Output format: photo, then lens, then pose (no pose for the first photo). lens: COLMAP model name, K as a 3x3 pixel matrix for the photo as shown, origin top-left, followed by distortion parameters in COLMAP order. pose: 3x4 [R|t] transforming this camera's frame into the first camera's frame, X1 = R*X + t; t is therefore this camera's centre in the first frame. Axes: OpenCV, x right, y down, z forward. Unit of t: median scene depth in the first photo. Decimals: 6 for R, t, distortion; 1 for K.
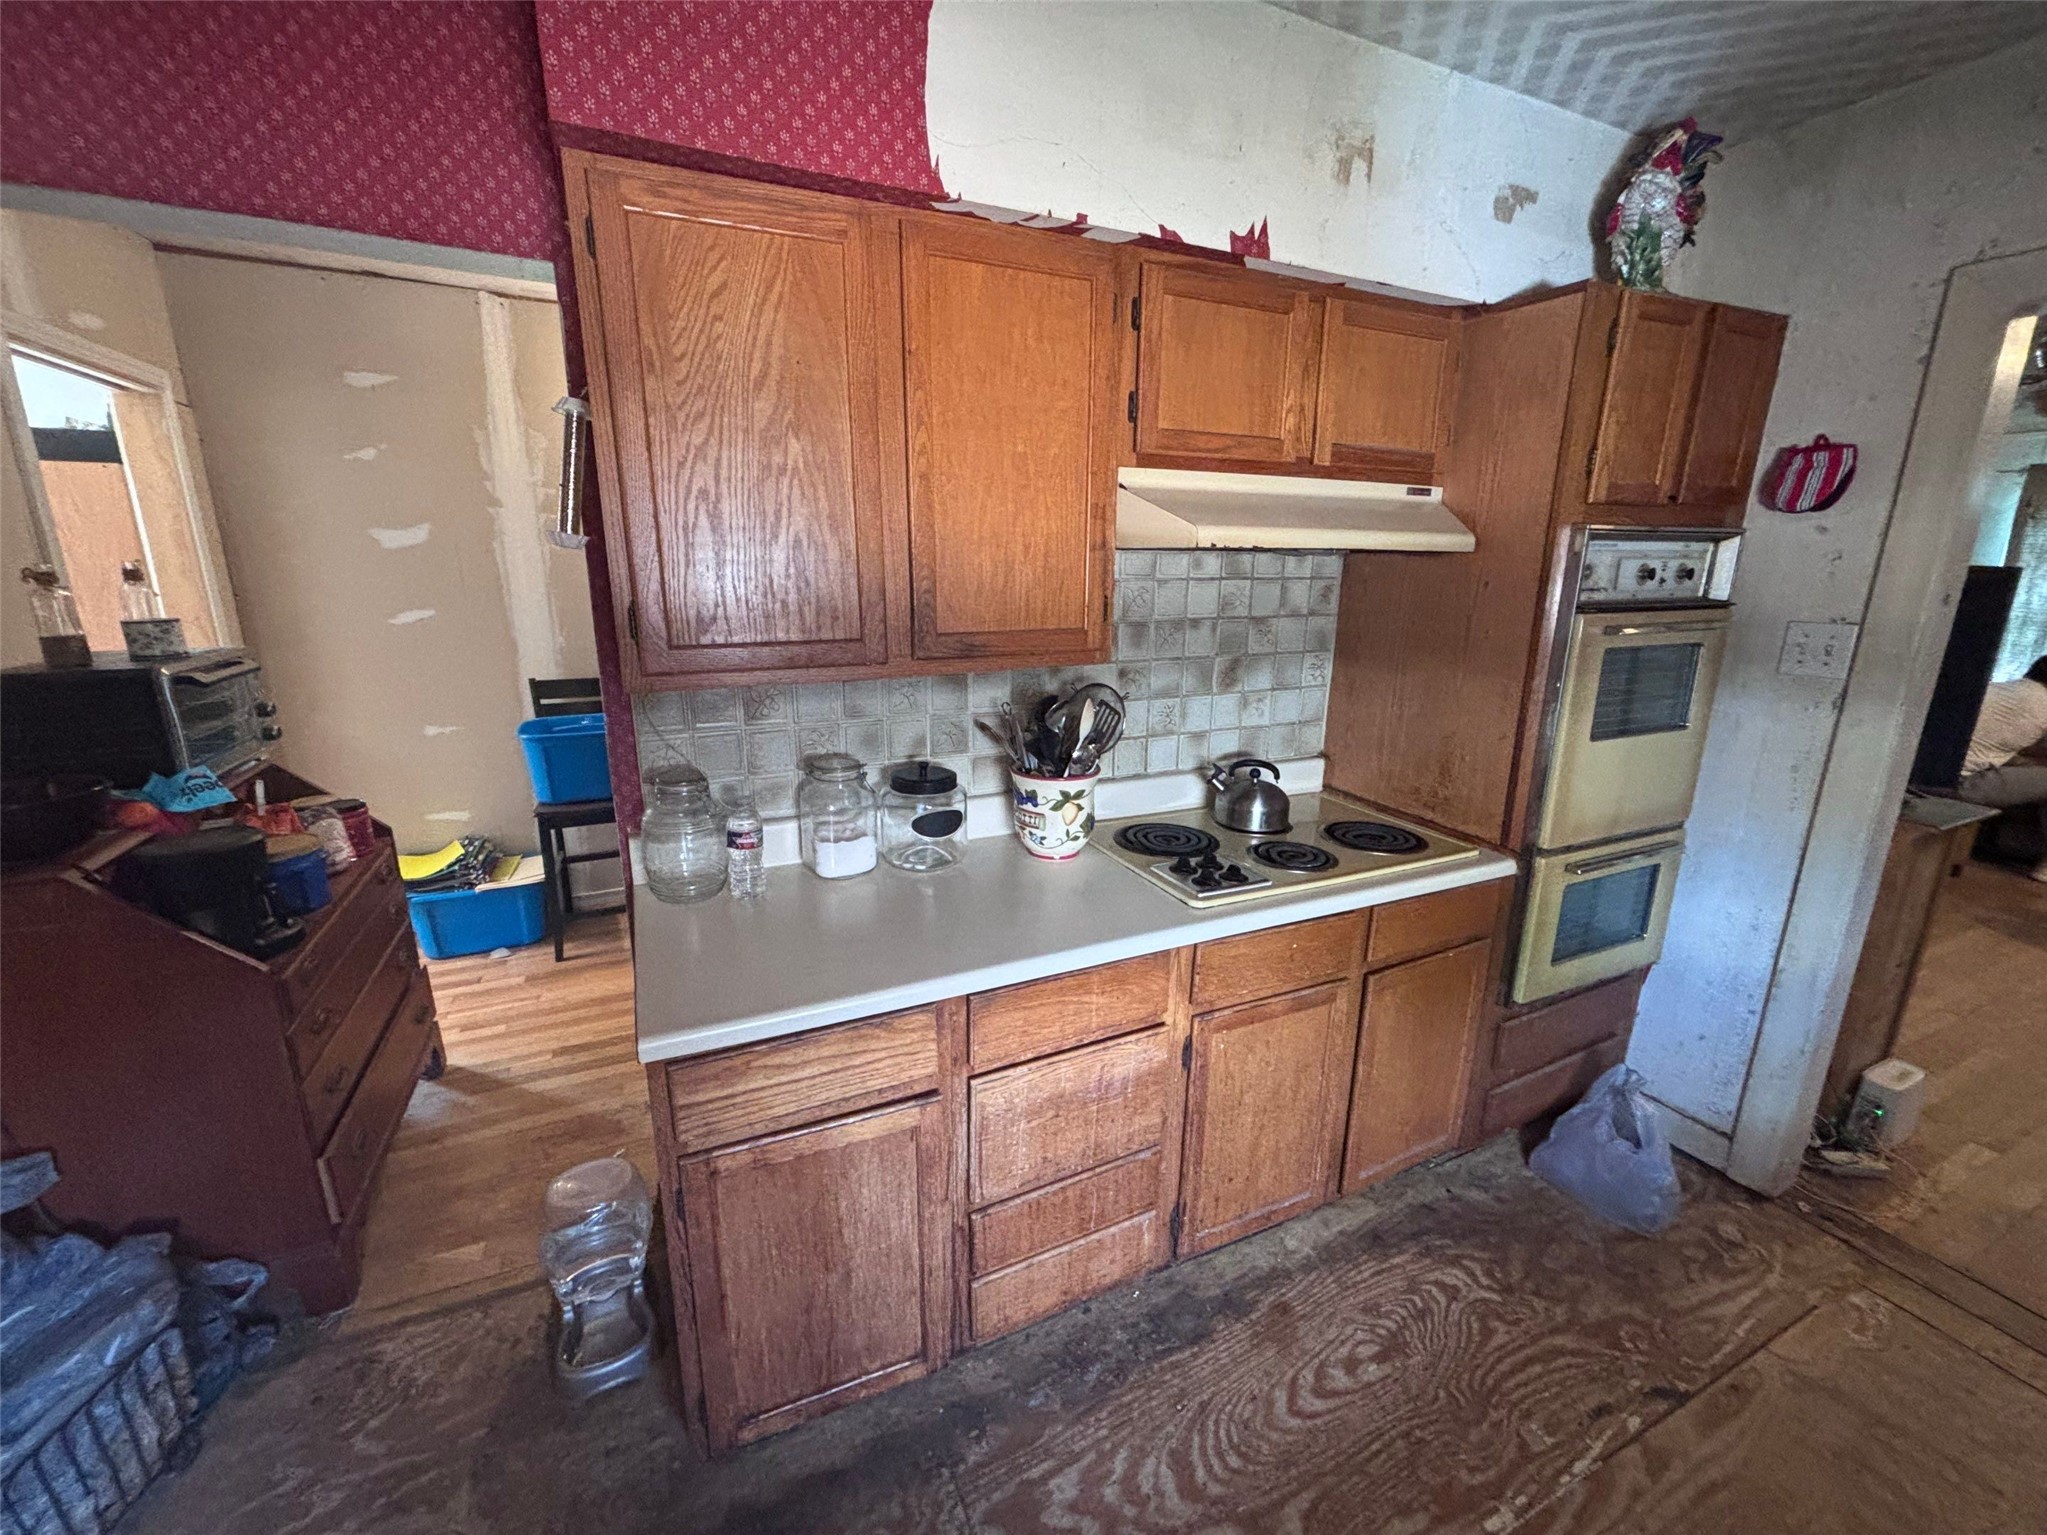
lens RADIAL K [[829.8, 0, 1026.8], [0, 829.8, 765.1], [0, 0, 1]] dist [0.000186, 0.000138]
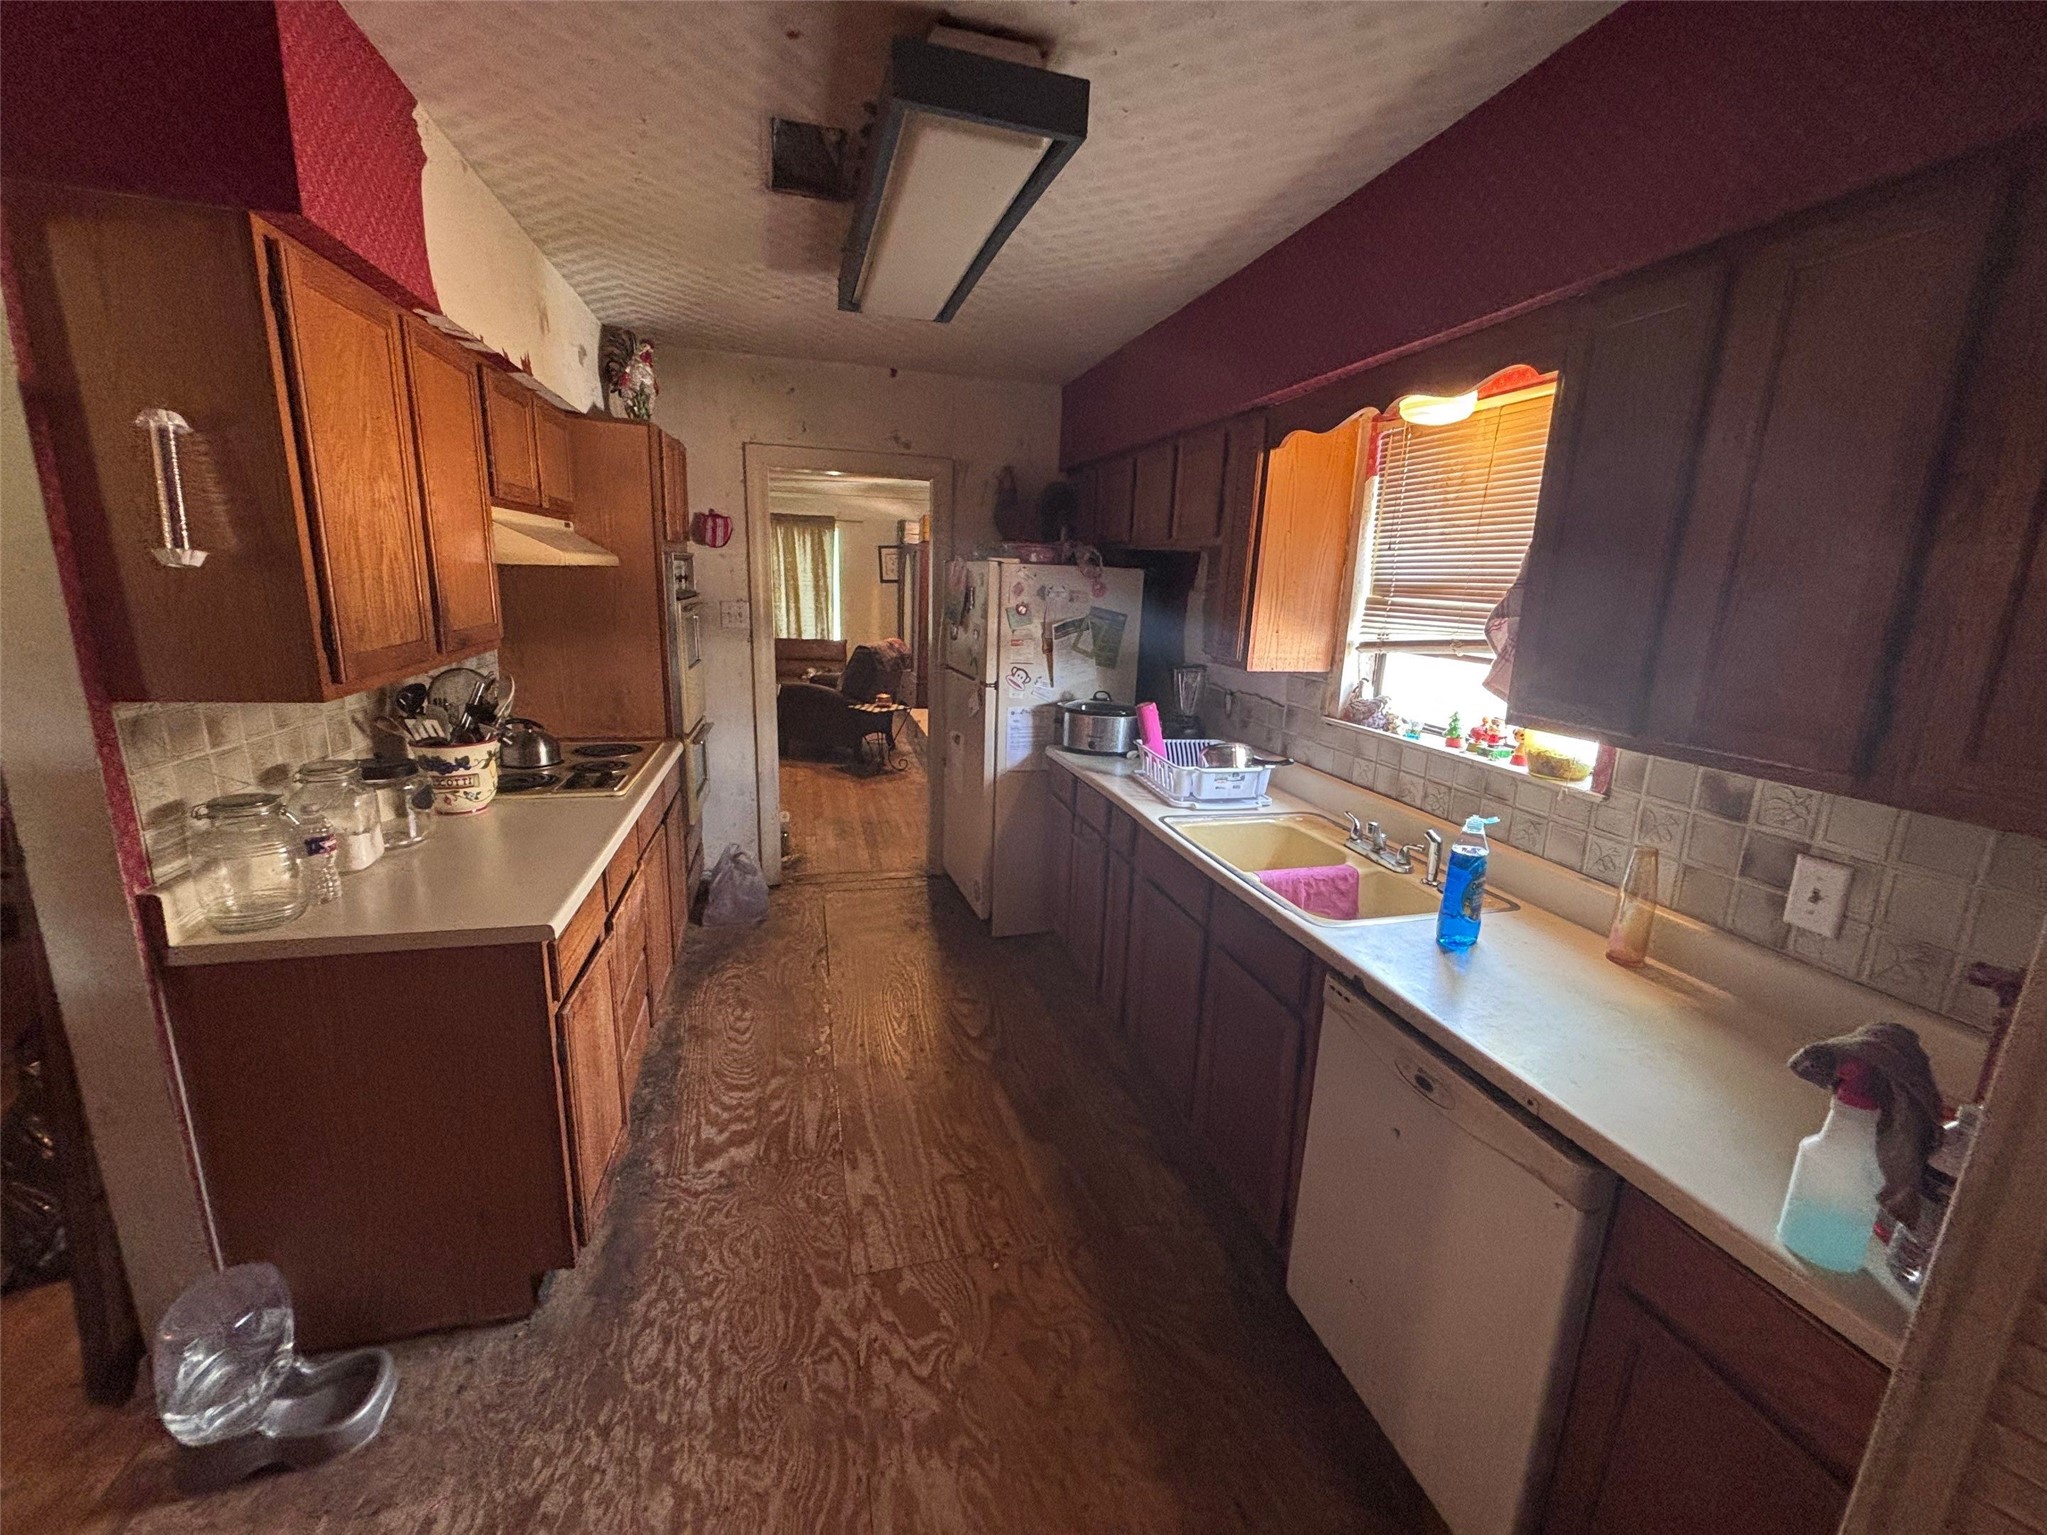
lens RADIAL K [[829.8, 0, 1025.7], [0, 829.8, 765.9], [0, 0, 1]] dist [0.000186, 0.000138]
pose [[0.176562, -0.223022, 0.958690, -1.035005], [0.206940, 0.960634, 0.185362, -0.012836], [-0.962290, 0.165663, 0.215764, -0.077202]]
